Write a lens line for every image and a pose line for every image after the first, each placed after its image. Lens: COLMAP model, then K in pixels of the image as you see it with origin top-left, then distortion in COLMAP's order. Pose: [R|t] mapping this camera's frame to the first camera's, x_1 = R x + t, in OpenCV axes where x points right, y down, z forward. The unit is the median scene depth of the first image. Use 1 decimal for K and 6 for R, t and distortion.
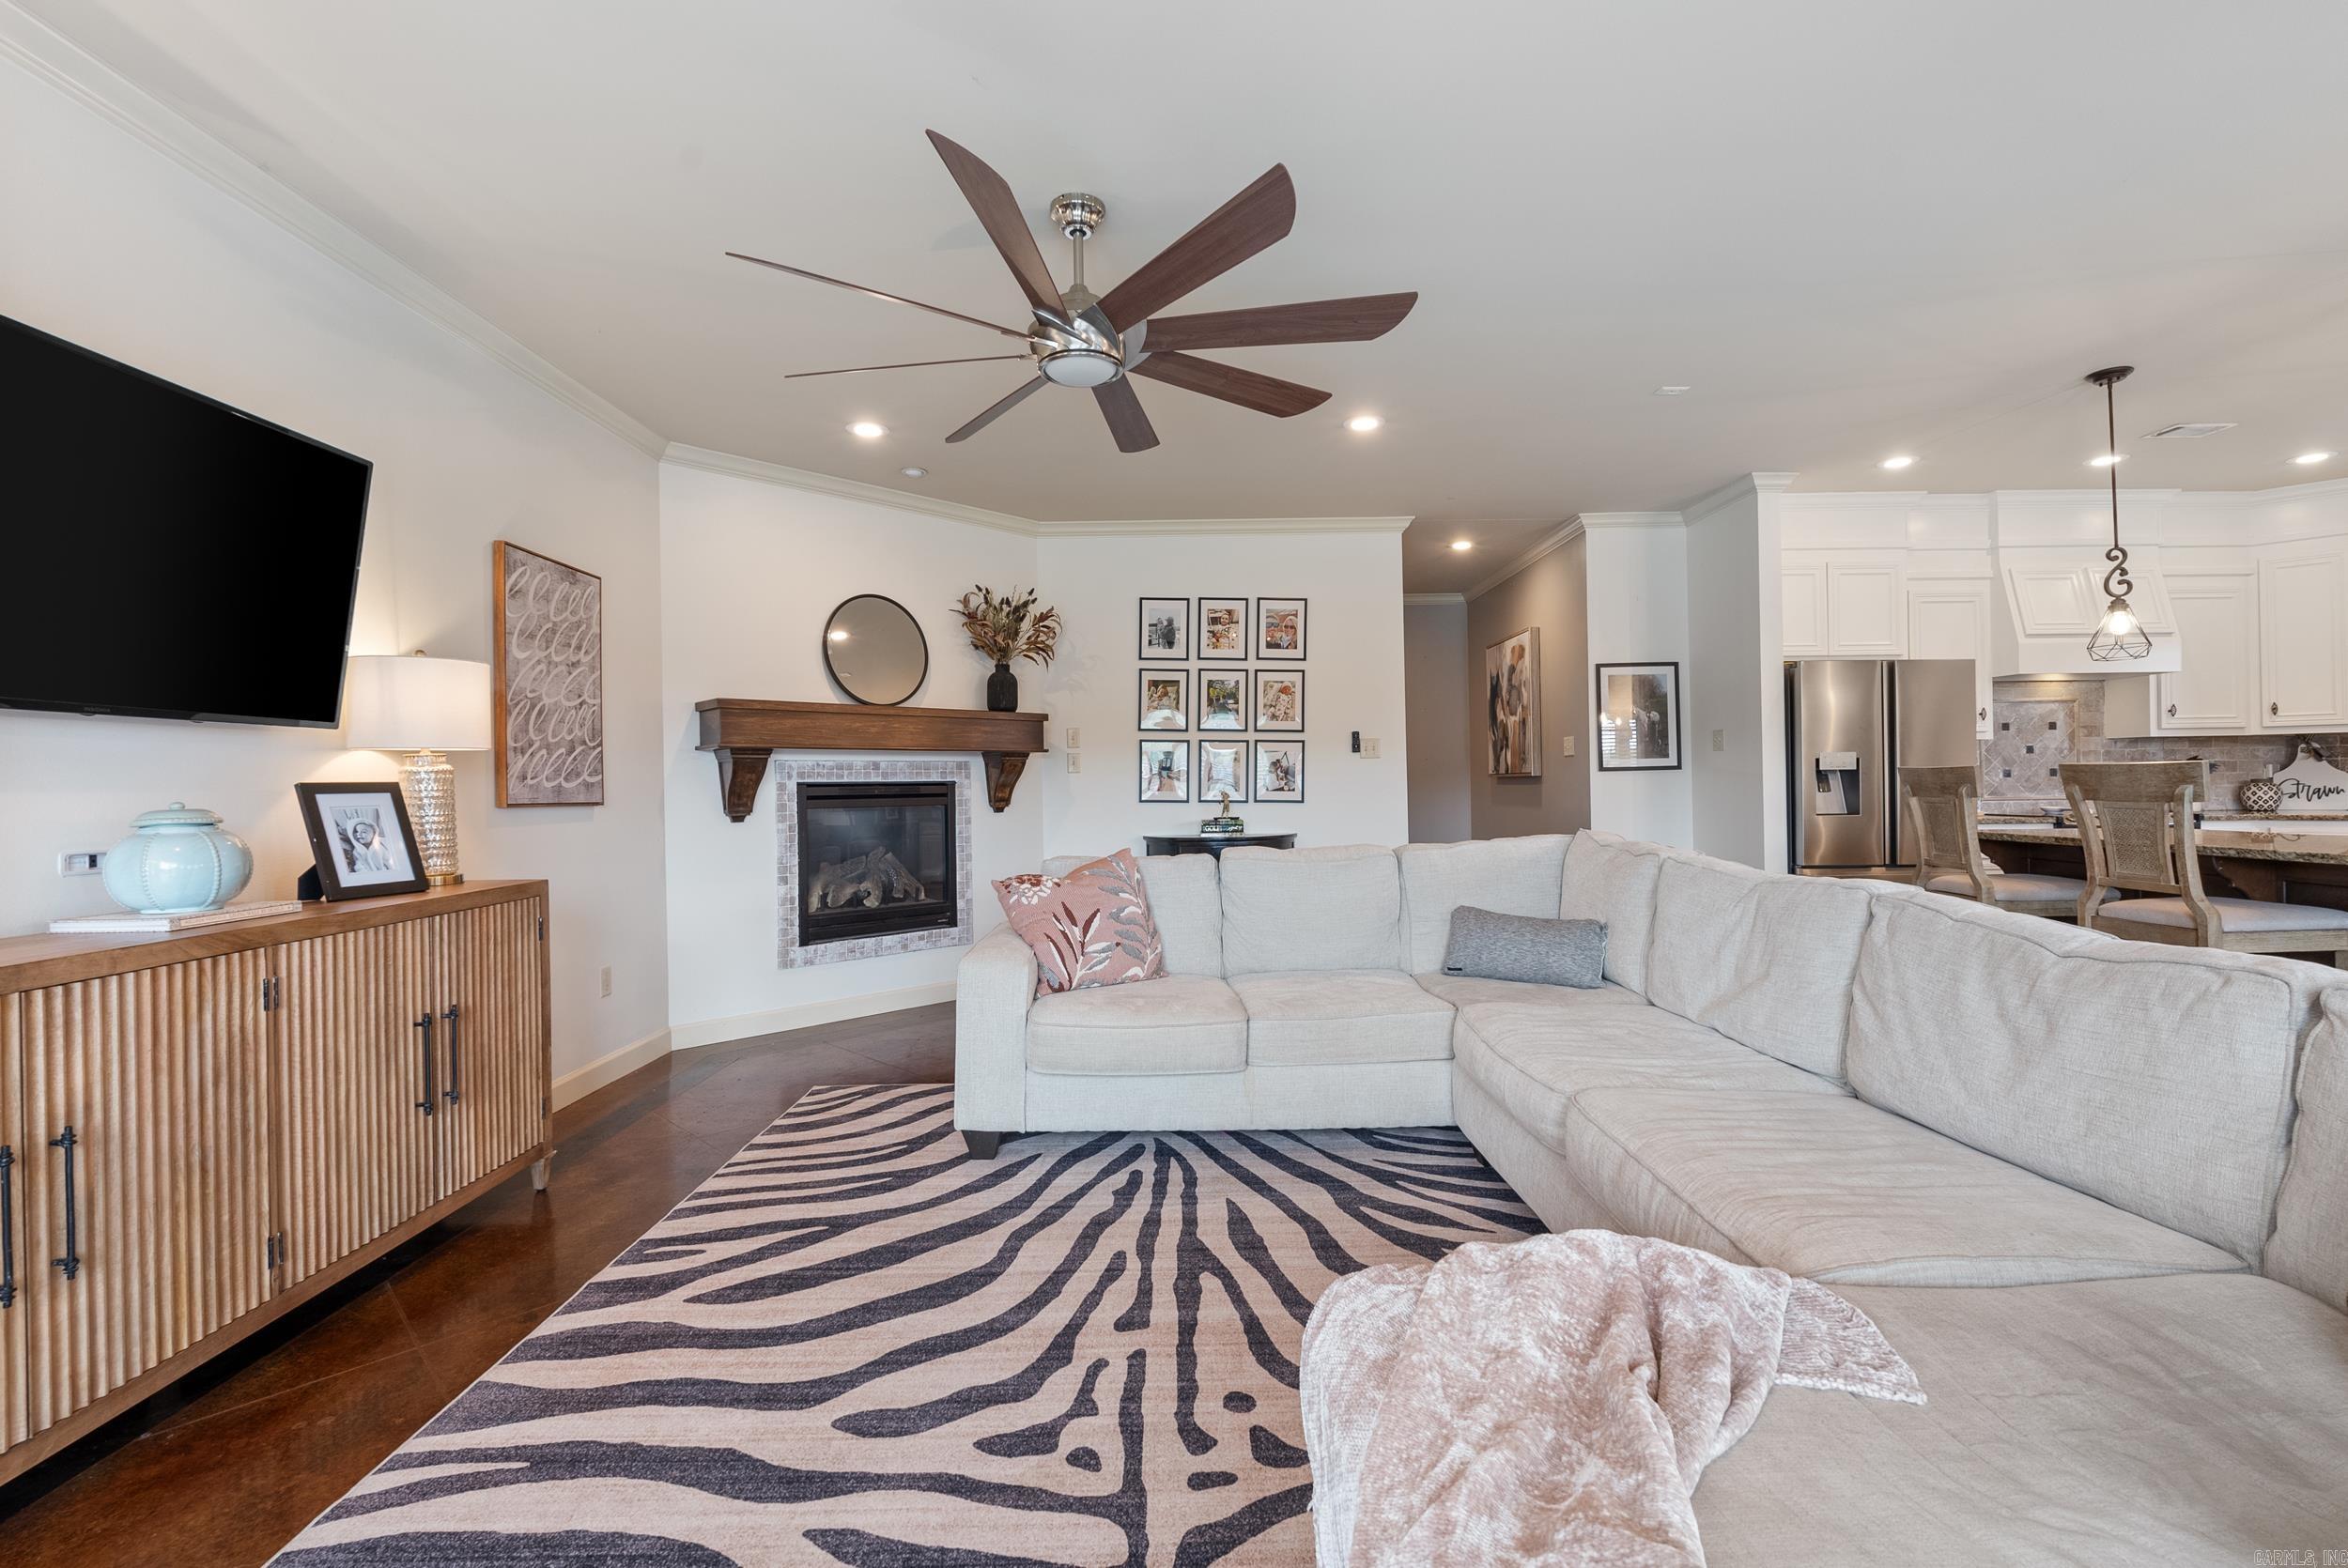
lens RADIAL K [[1033.7, 0, 1174.6], [0, 1033.7, 780.6], [0, 0, 1]] dist [-0.009192, 0.001995]
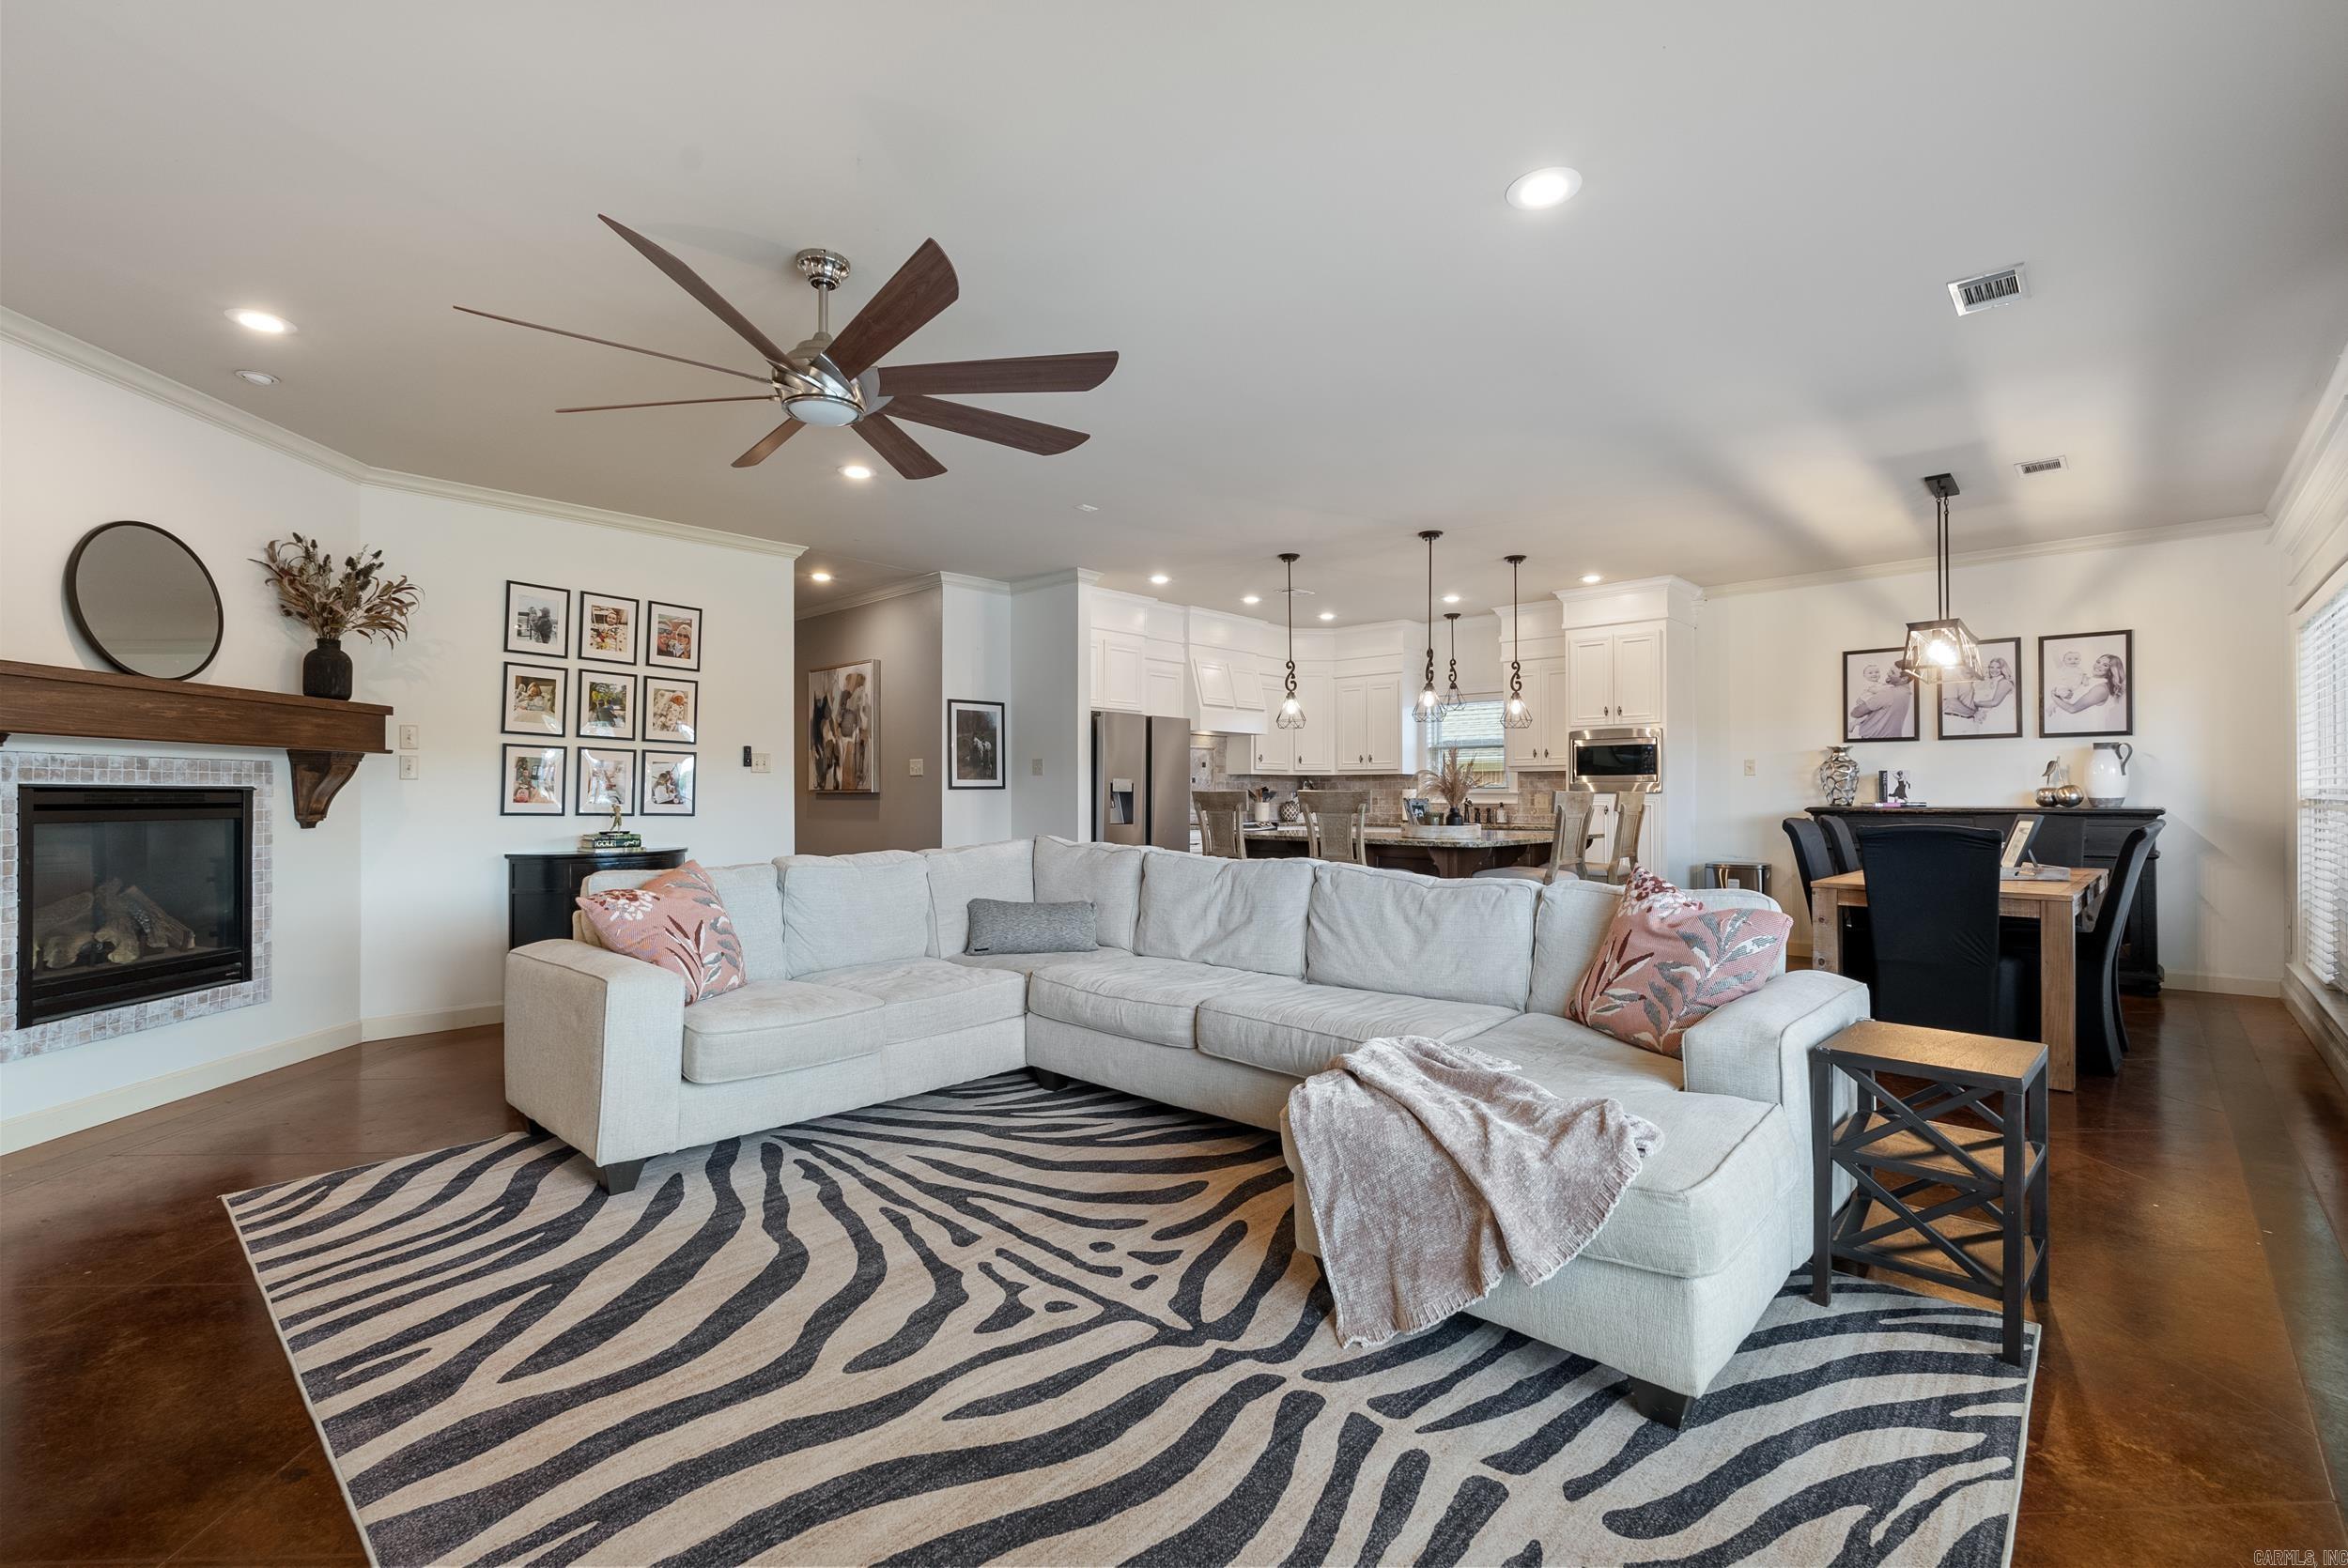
lens RADIAL K [[1033.7, 0, 1177.9], [0, 1033.7, 784.7], [0, 0, 1]] dist [-0.009192, 0.001995]
pose [[0.682185, 0.022008, 0.730848, -0.458027], [-0.012693, 0.999753, -0.018258, 0.006136], [-0.731069, 0.003179, 0.682296, -0.006738]]
